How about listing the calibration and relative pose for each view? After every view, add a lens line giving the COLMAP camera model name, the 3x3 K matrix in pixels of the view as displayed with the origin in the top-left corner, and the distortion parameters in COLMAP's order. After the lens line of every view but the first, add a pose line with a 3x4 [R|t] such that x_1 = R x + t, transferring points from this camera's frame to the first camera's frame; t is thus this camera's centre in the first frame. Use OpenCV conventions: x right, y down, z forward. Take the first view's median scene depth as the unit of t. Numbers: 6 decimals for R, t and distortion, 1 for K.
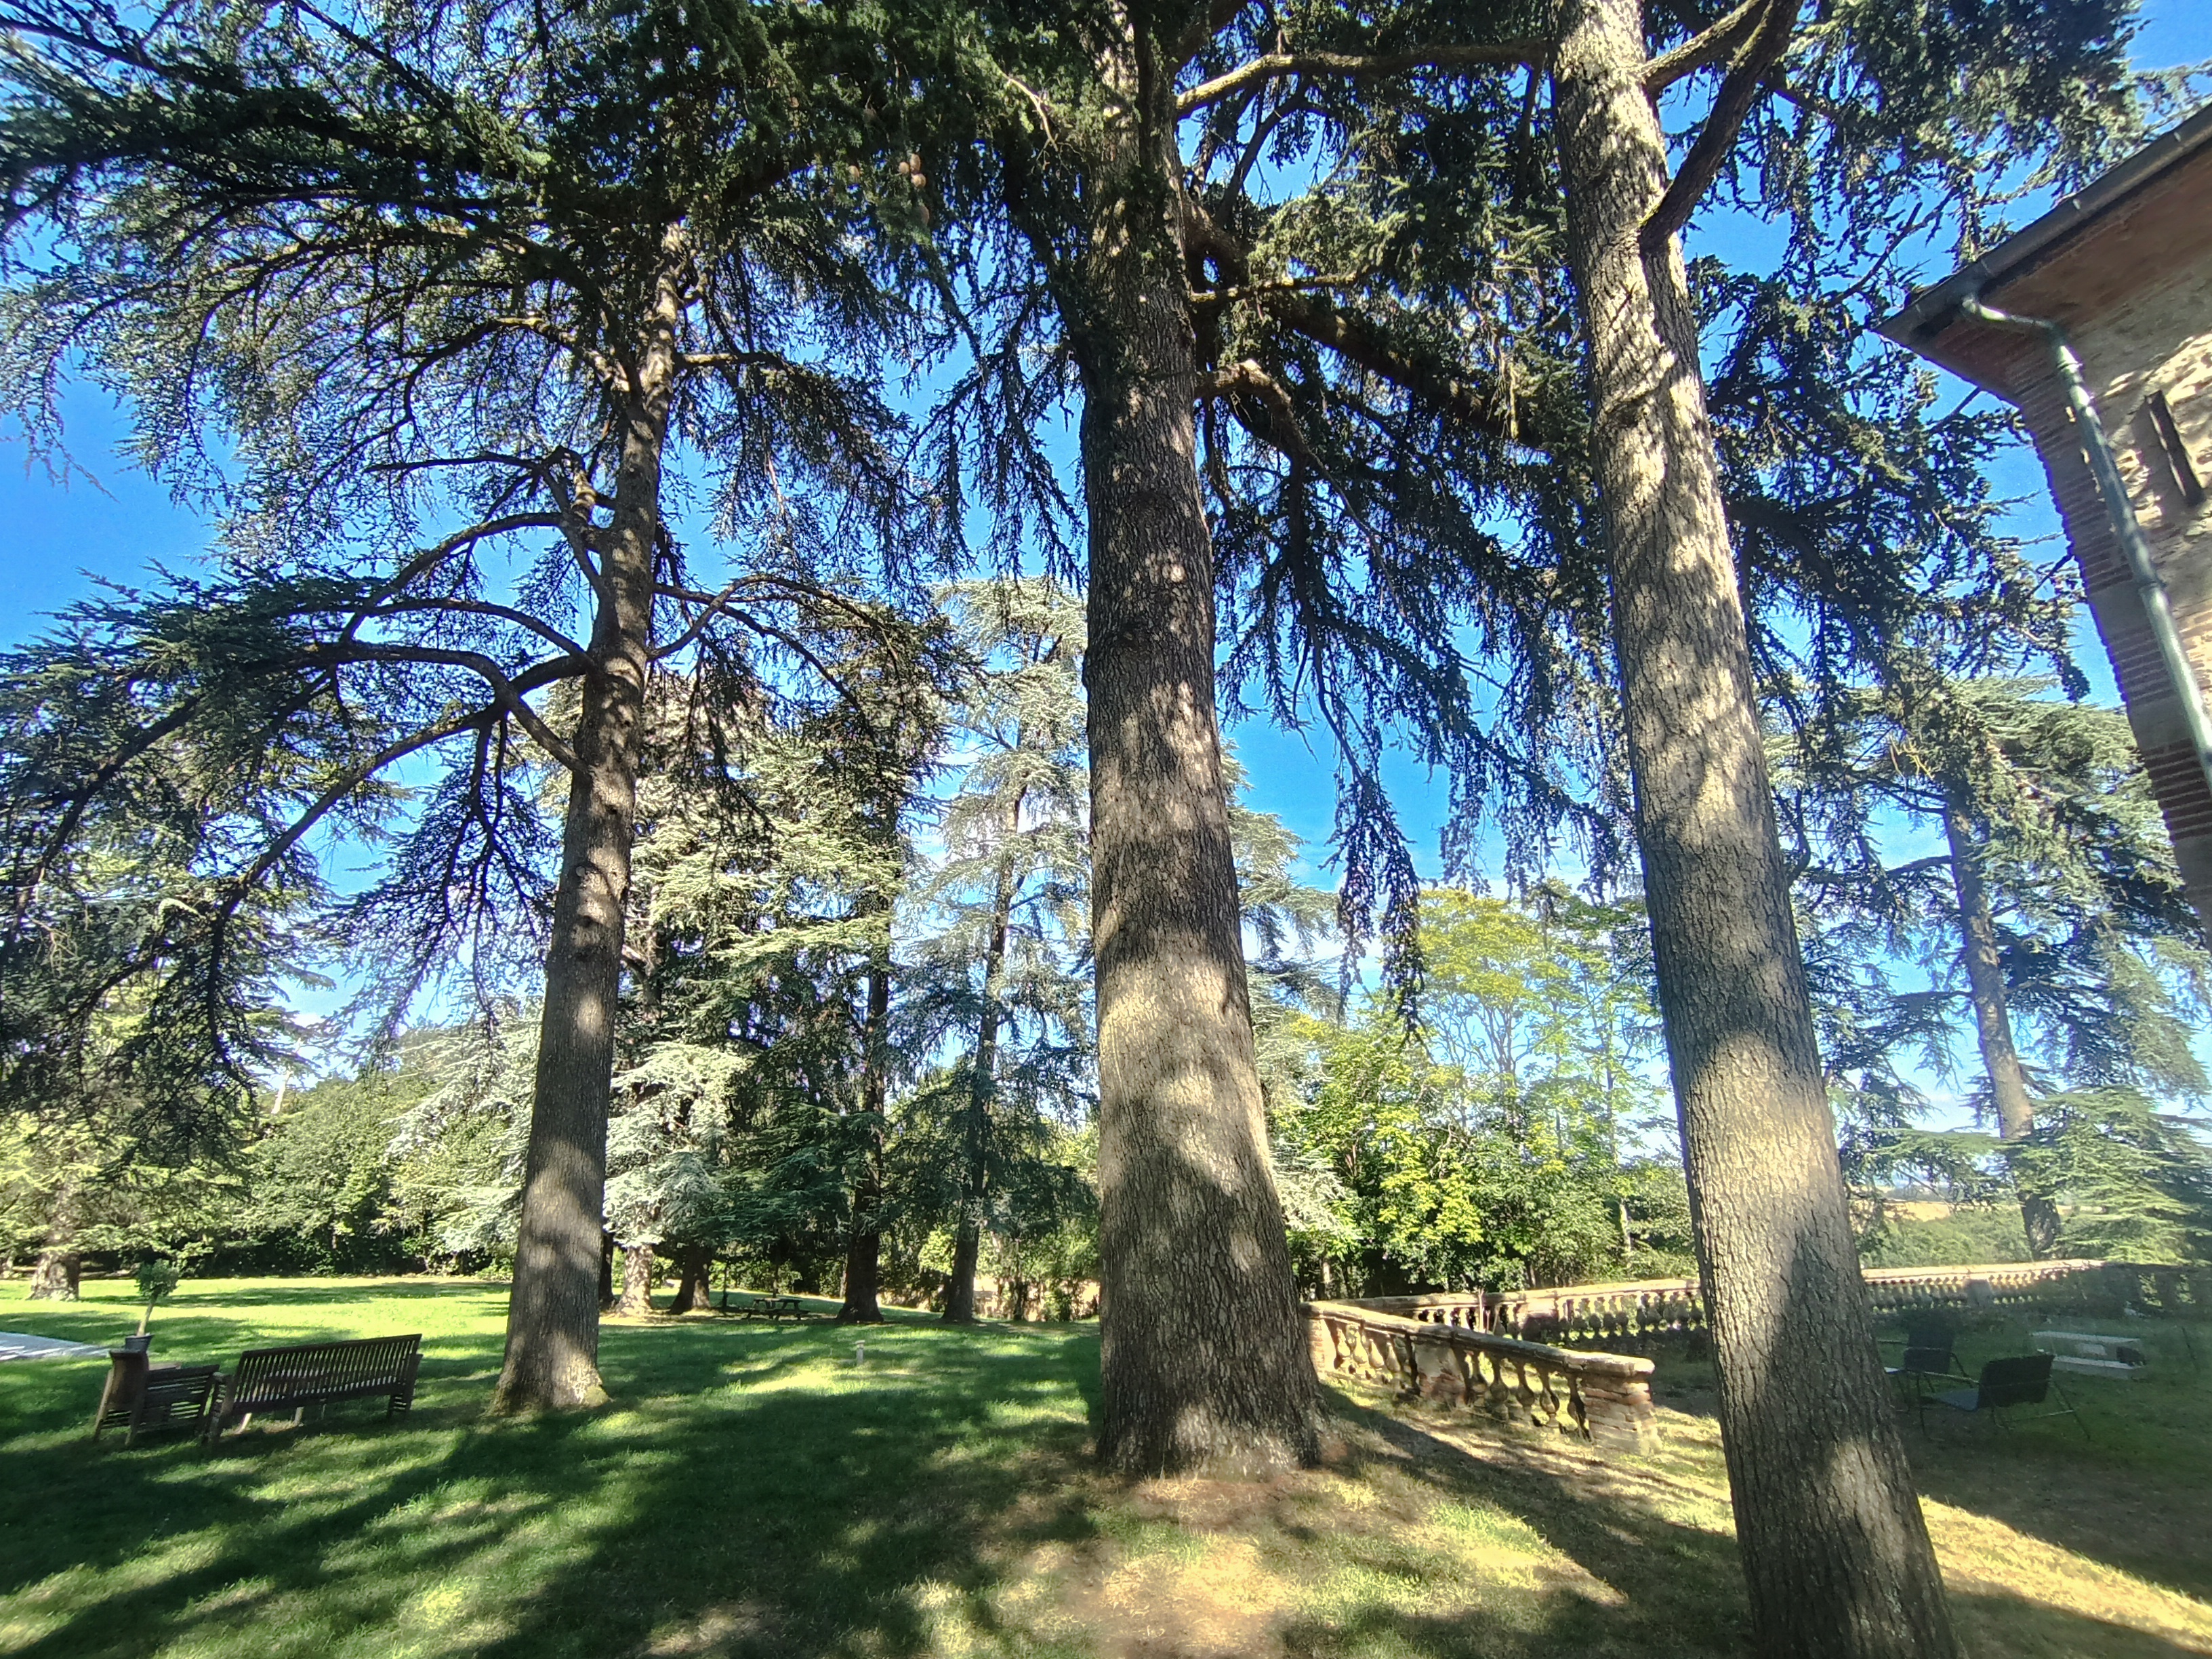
lens RADIAL K [[1012.5, 0, 1103.7], [0, 1012.5, 824.4], [0, 0, 1]] dist [0.002131, 0.000915]
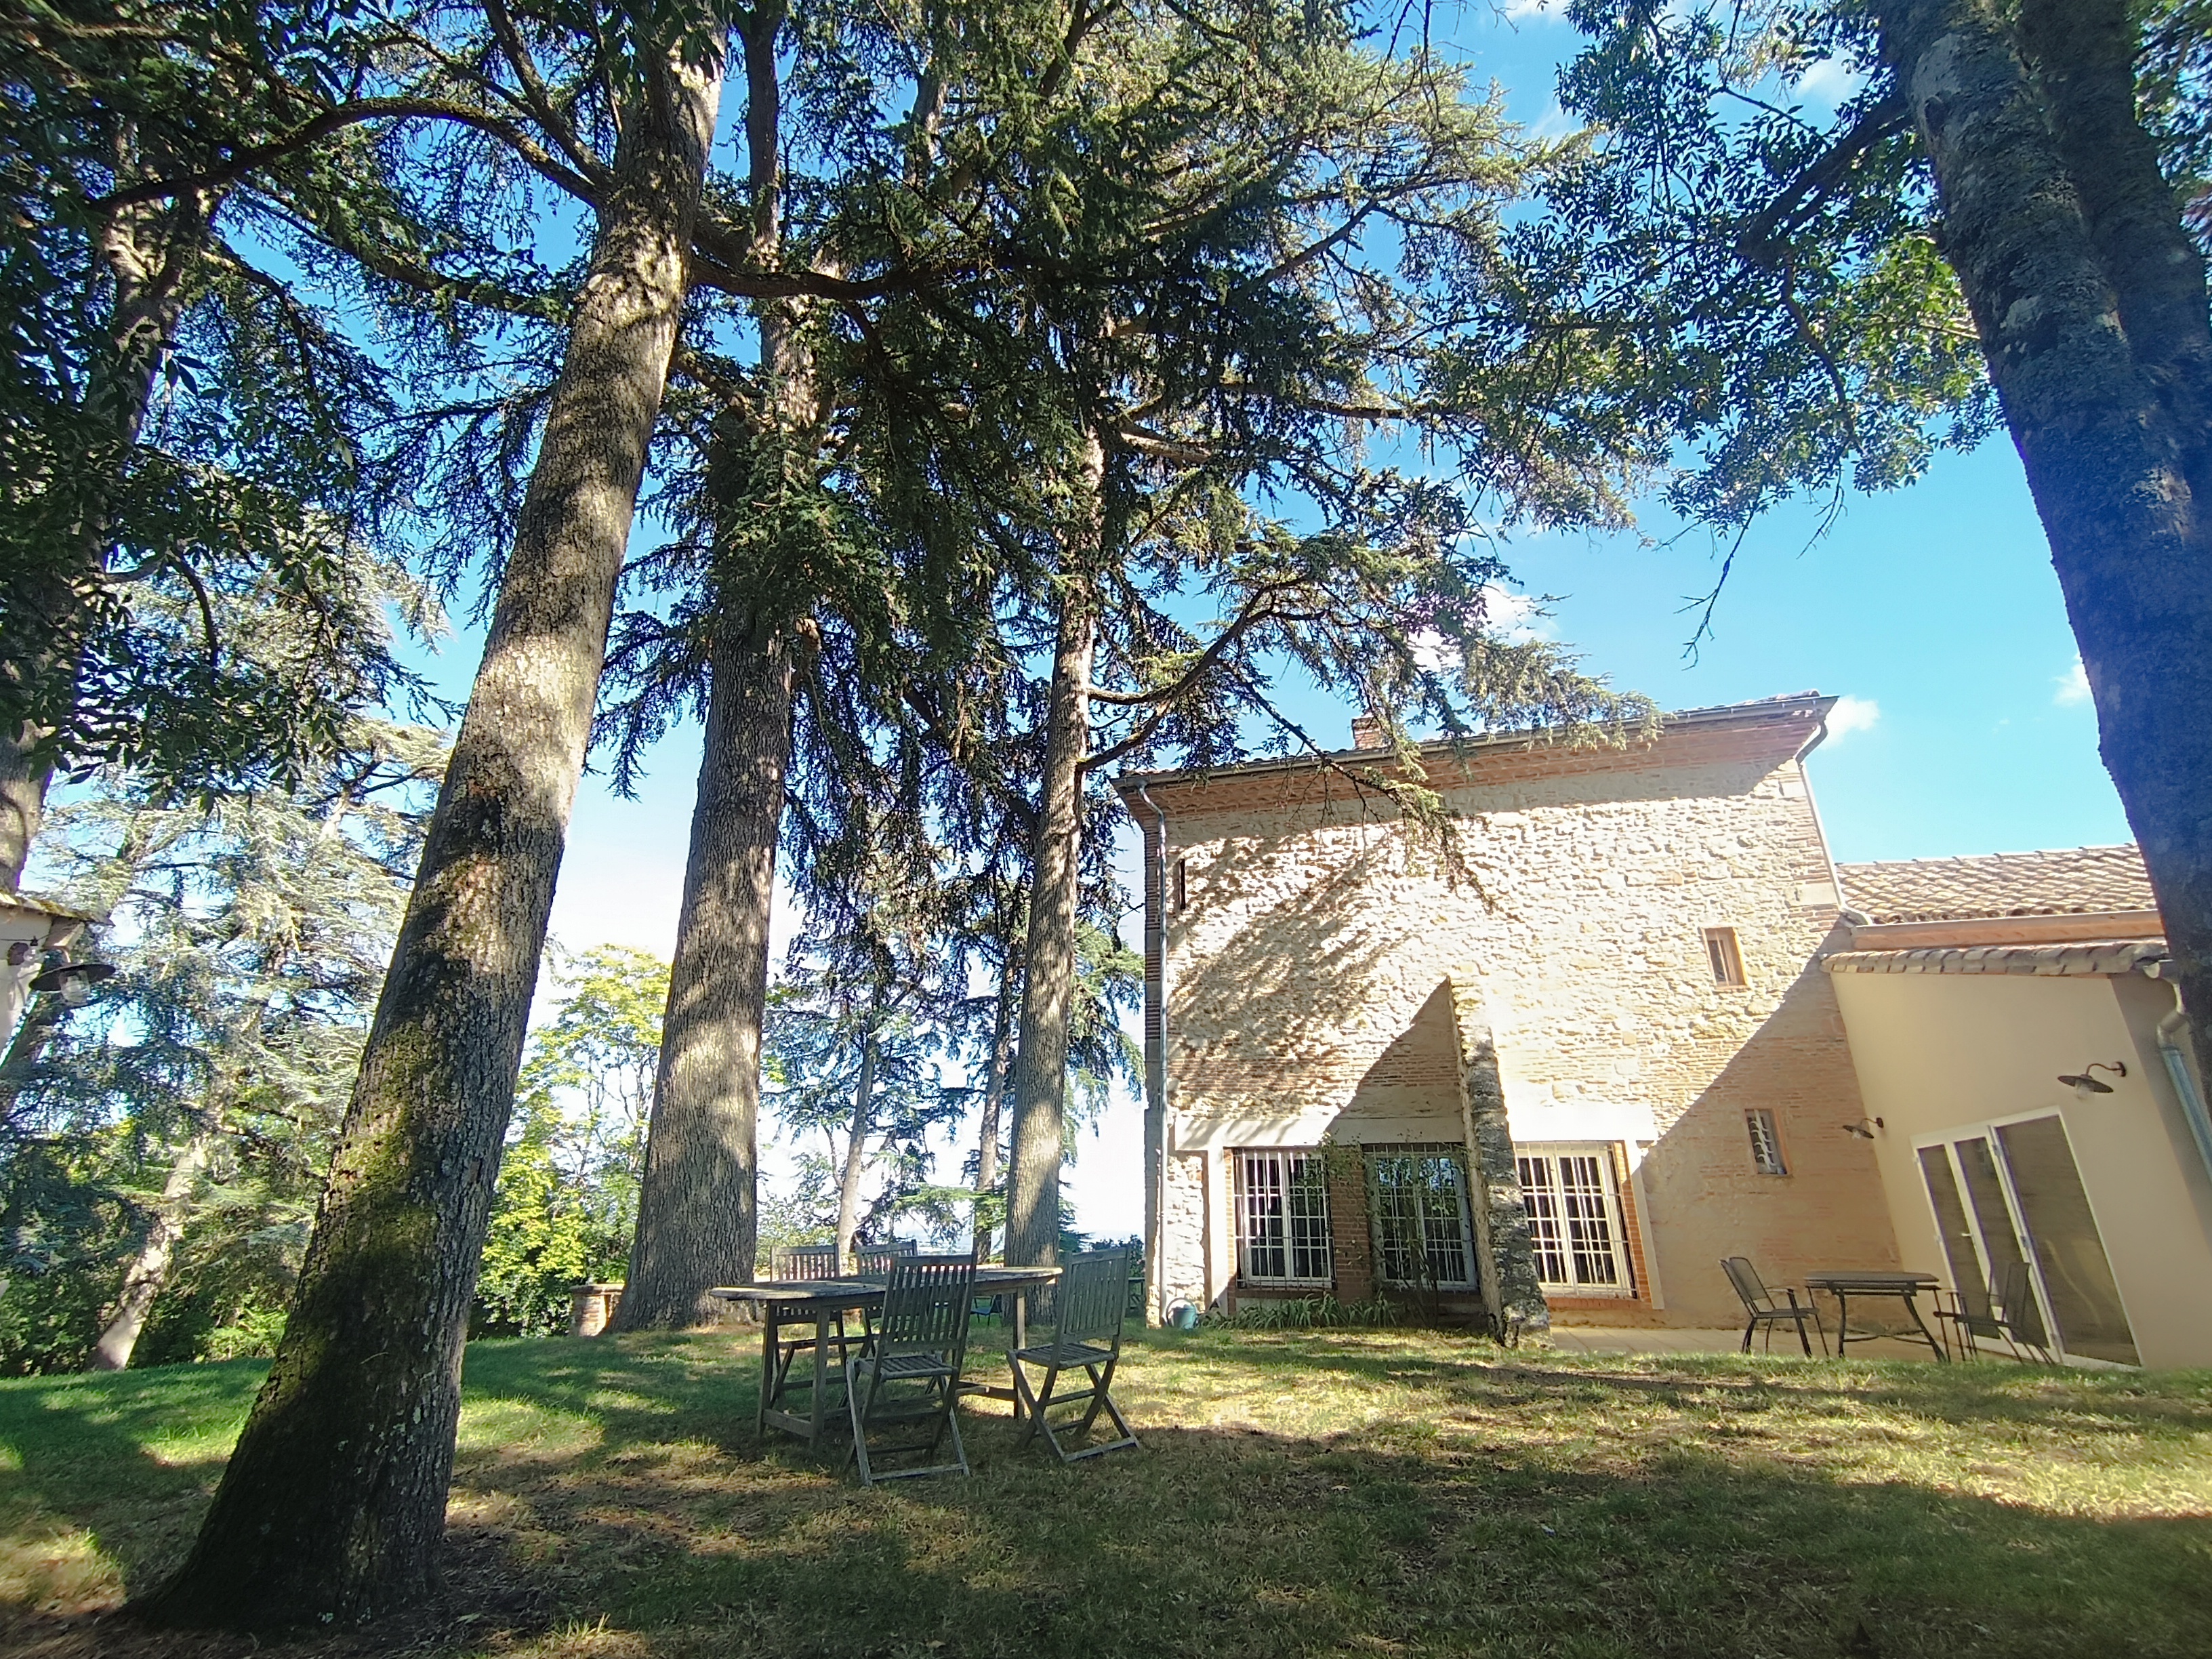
lens RADIAL K [[1012.5, 0, 1114.6], [0, 1012.5, 846.0], [0, 0, 1]] dist [0.002131, 0.000915]
pose [[0.646375, 0.274041, 0.712110, -0.157219], [-0.249703, 0.957860, -0.141960, -0.012240], [-0.721004, -0.086057, 0.687566, -0.107025]]
